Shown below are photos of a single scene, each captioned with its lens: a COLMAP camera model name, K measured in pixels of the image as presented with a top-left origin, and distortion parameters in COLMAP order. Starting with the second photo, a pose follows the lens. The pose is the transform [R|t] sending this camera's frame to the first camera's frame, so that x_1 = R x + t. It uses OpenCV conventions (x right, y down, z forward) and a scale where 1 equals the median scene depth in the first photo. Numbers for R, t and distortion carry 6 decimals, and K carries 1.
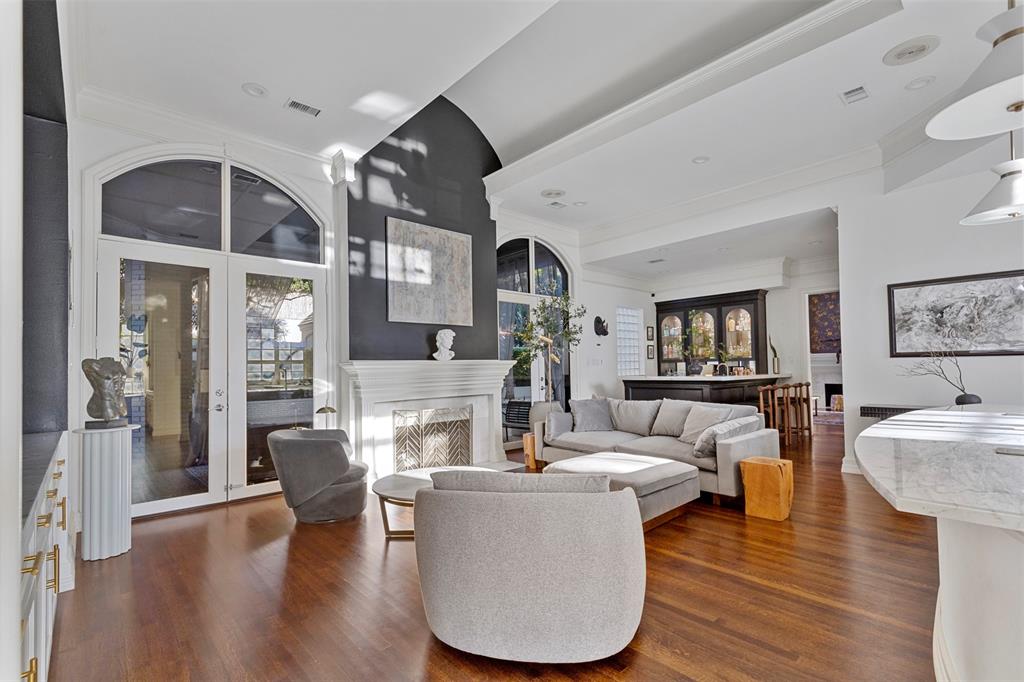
lens RADIAL K [[467.0, 0, 510.2], [0, 467.0, 352.3], [0, 0, 1]] dist [0.010257, -0.000488]
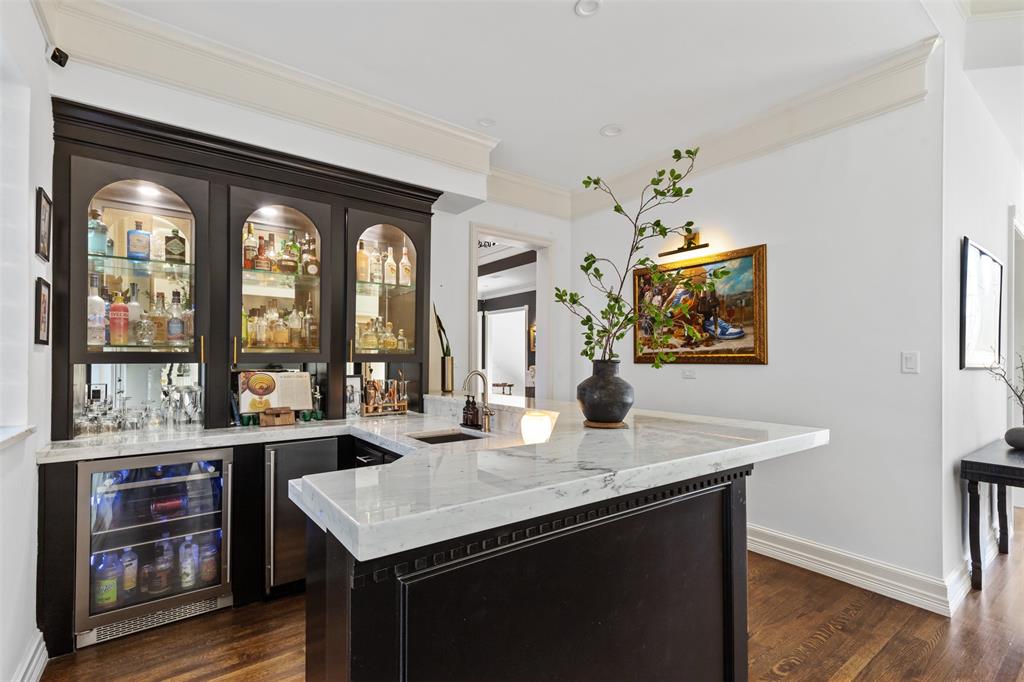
lens RADIAL K [[480.6, 0, 516.7], [0, 480.6, 362.1], [0, 0, 1]] dist [0.010543, -0.000738]
pose [[0.089432, 0.011164, 0.995930, 0.110498], [-0.039264, 0.999199, -0.007675, 0.016783], [-0.995219, -0.038418, 0.089799, 0.852436]]
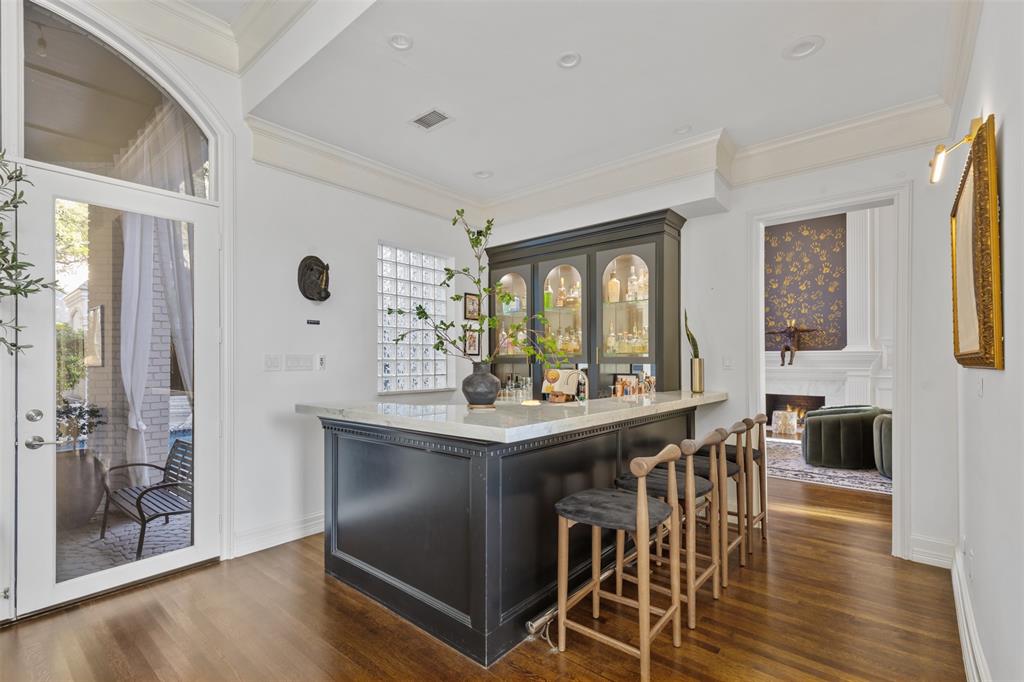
lens RADIAL K [[468.3, 0, 512.6], [0, 468.3, 359.8], [0, 0, 1]] dist [0.012779, -0.000166]
pose [[0.991082, 0.010958, 0.132801, 0.309790], [-0.015152, 0.999416, 0.030614, 0.001801], [-0.132388, -0.032353, 0.990670, 0.537464]]
